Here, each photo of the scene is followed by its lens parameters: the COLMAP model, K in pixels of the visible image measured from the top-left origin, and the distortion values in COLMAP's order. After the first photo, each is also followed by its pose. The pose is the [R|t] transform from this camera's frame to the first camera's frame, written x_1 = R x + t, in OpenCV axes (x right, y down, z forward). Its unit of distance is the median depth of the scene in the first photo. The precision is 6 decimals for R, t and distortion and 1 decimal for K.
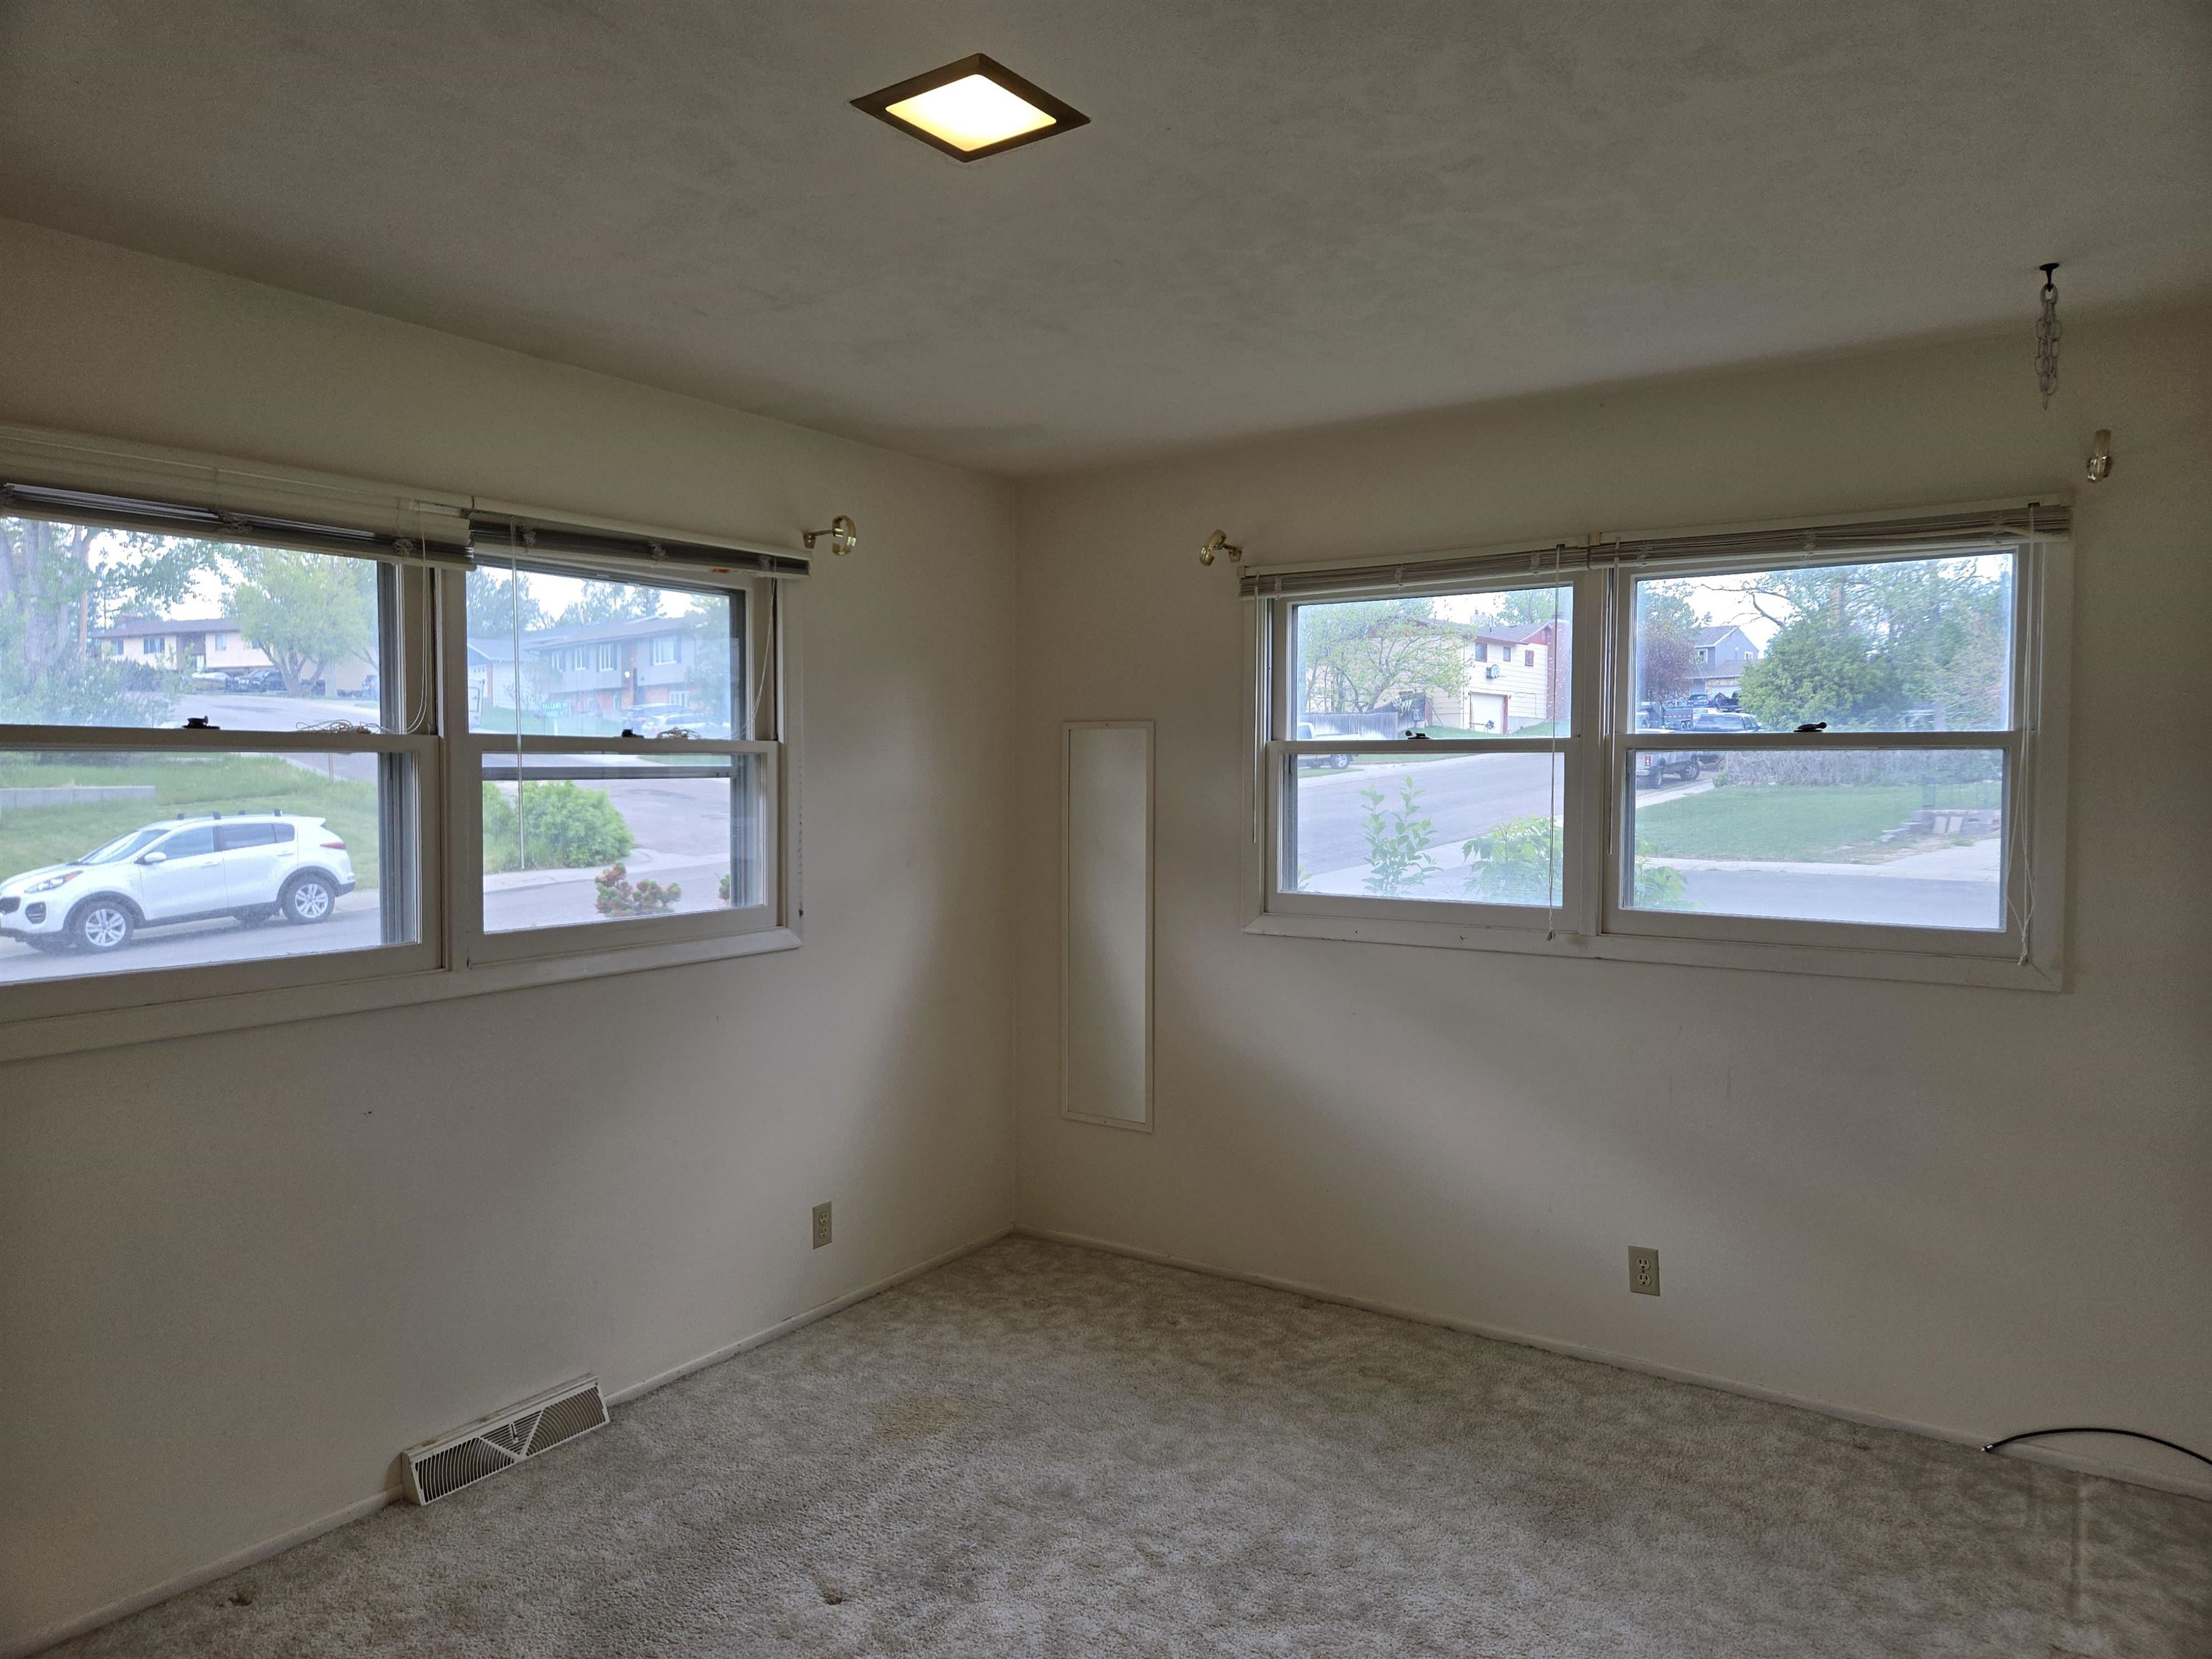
lens RADIAL K [[1511.5, 0, 1106.0], [0, 1511.5, 816.3], [0, 0, 1]] dist [0.083258, -0.061057]
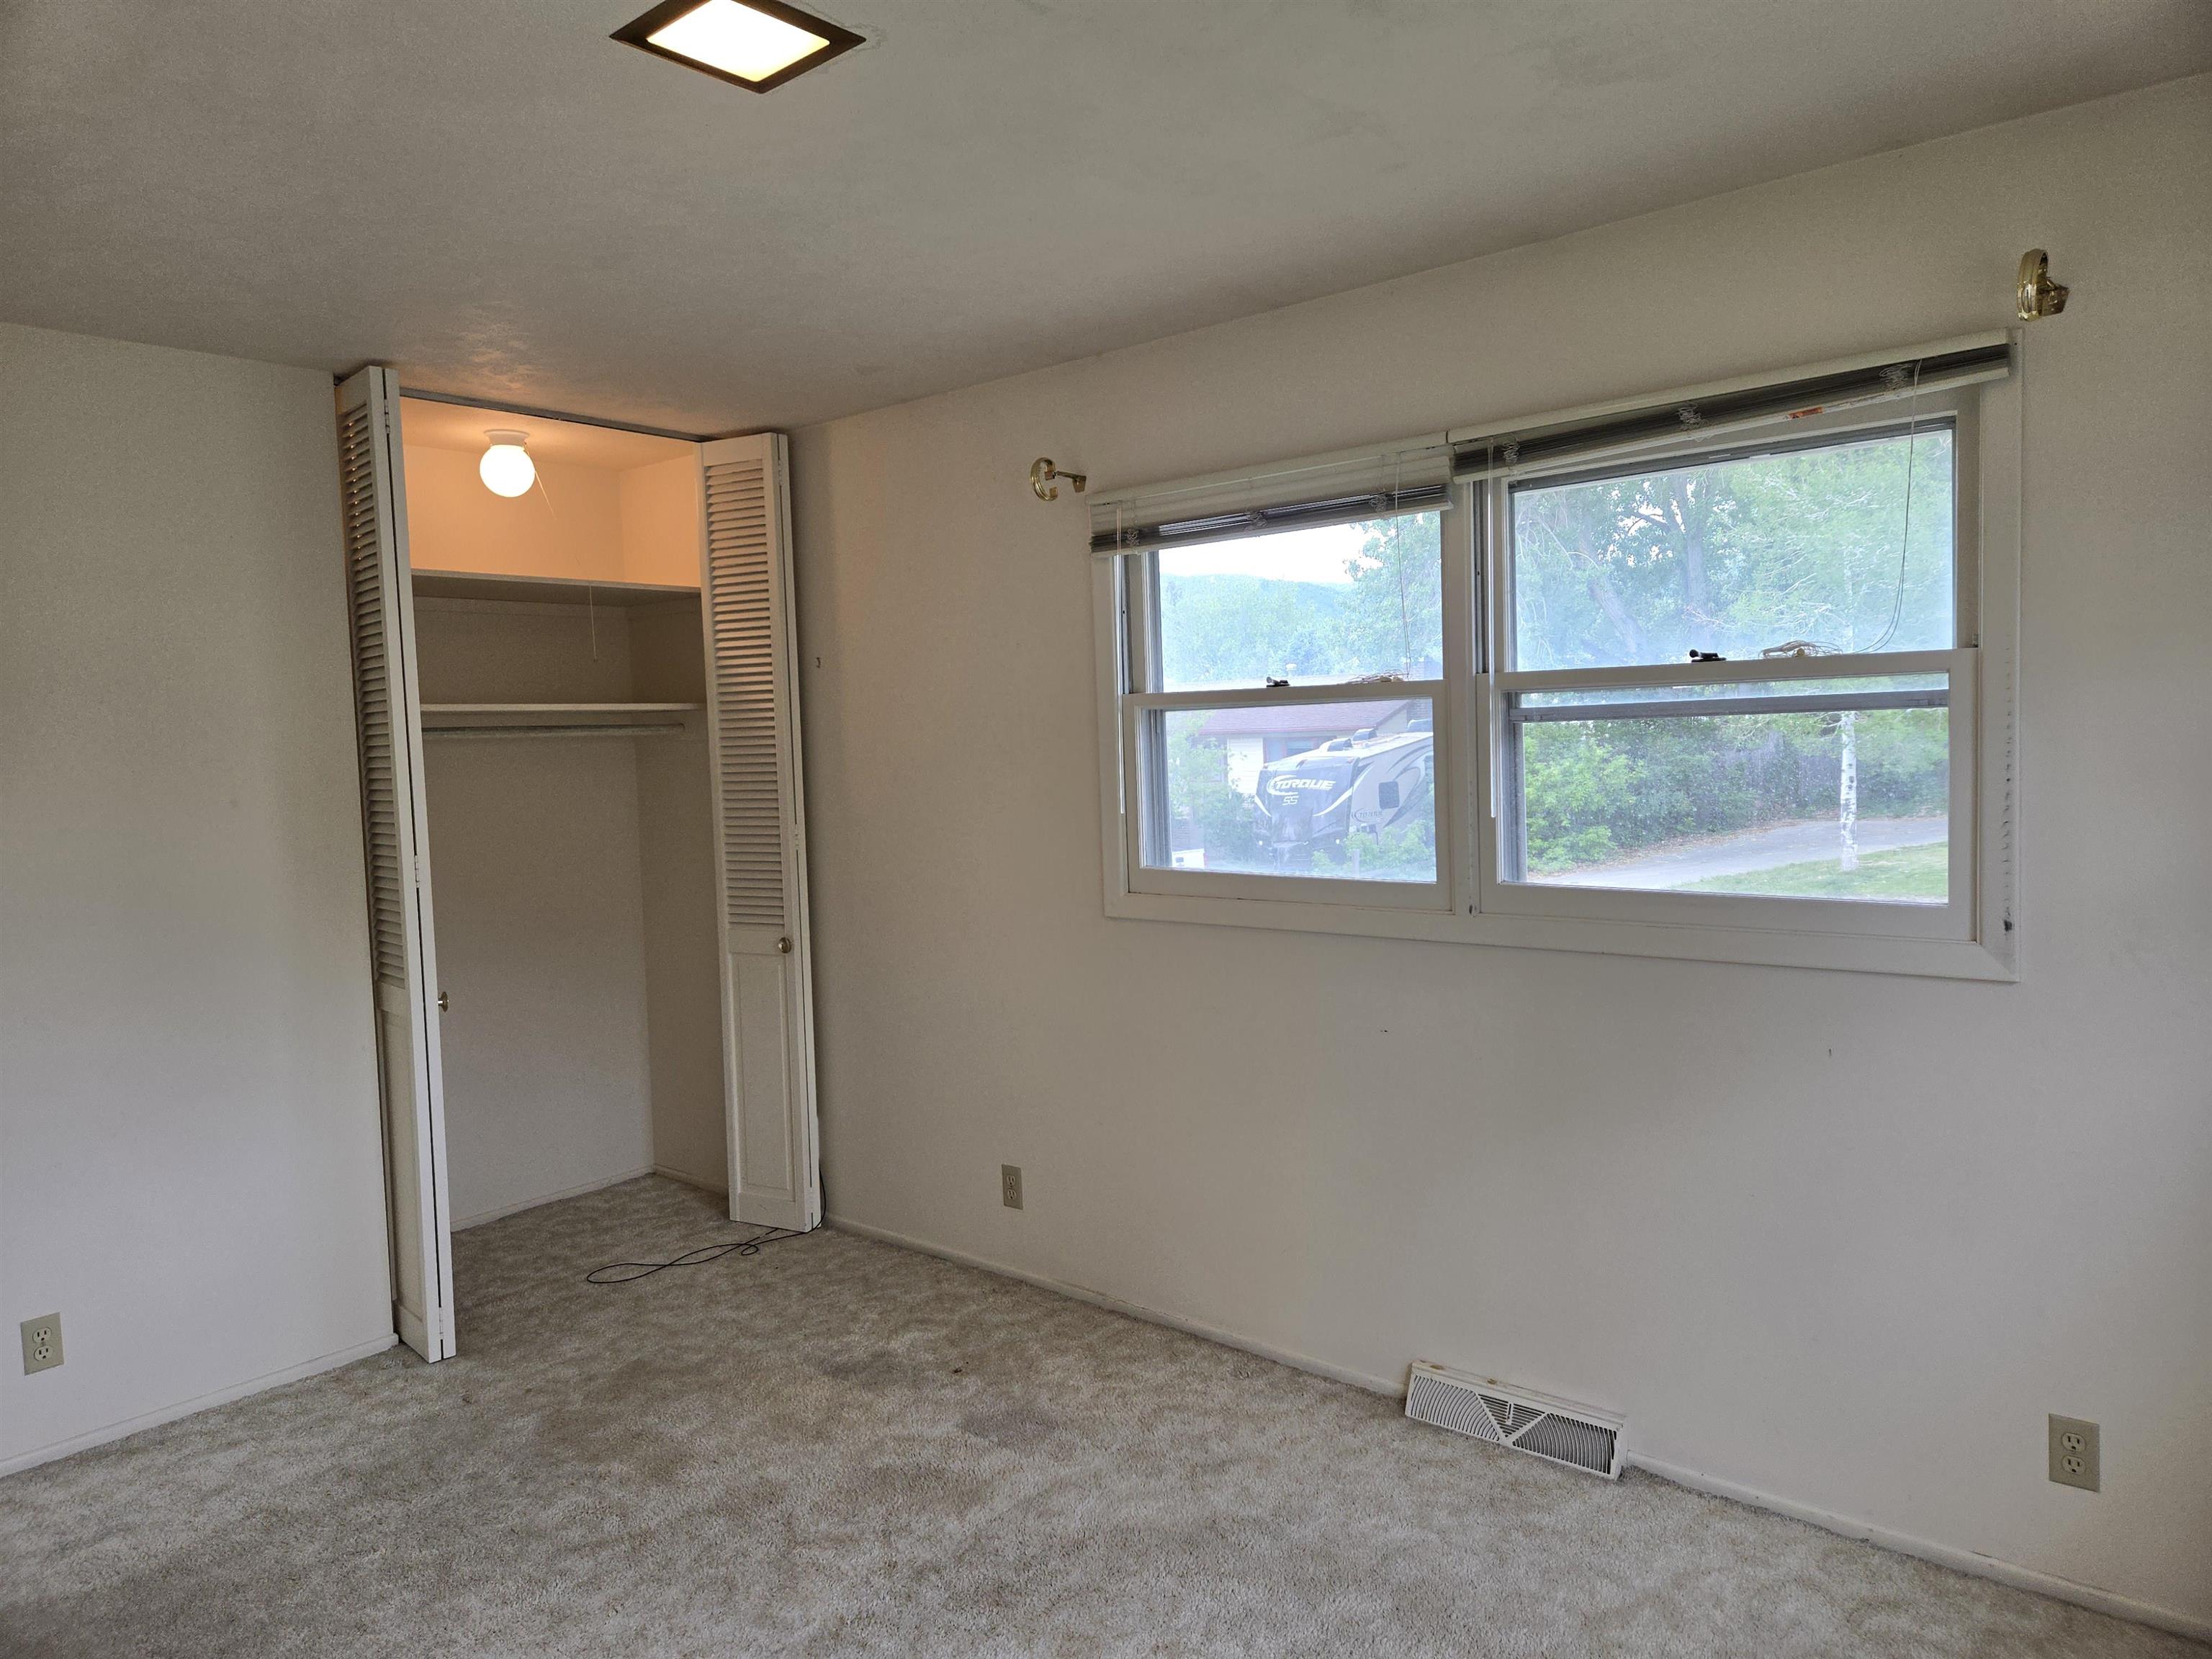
lens RADIAL K [[1511.5, 0, 1106.0], [0, 1511.5, 816.3], [0, 0, 1]] dist [0.083258, -0.061057]
pose [[-0.117399, 0.063229, -0.991070, 0.525414], [0.004857, 0.997996, 0.063096, -0.024913], [0.993073, 0.002594, -0.117471, 0.817674]]
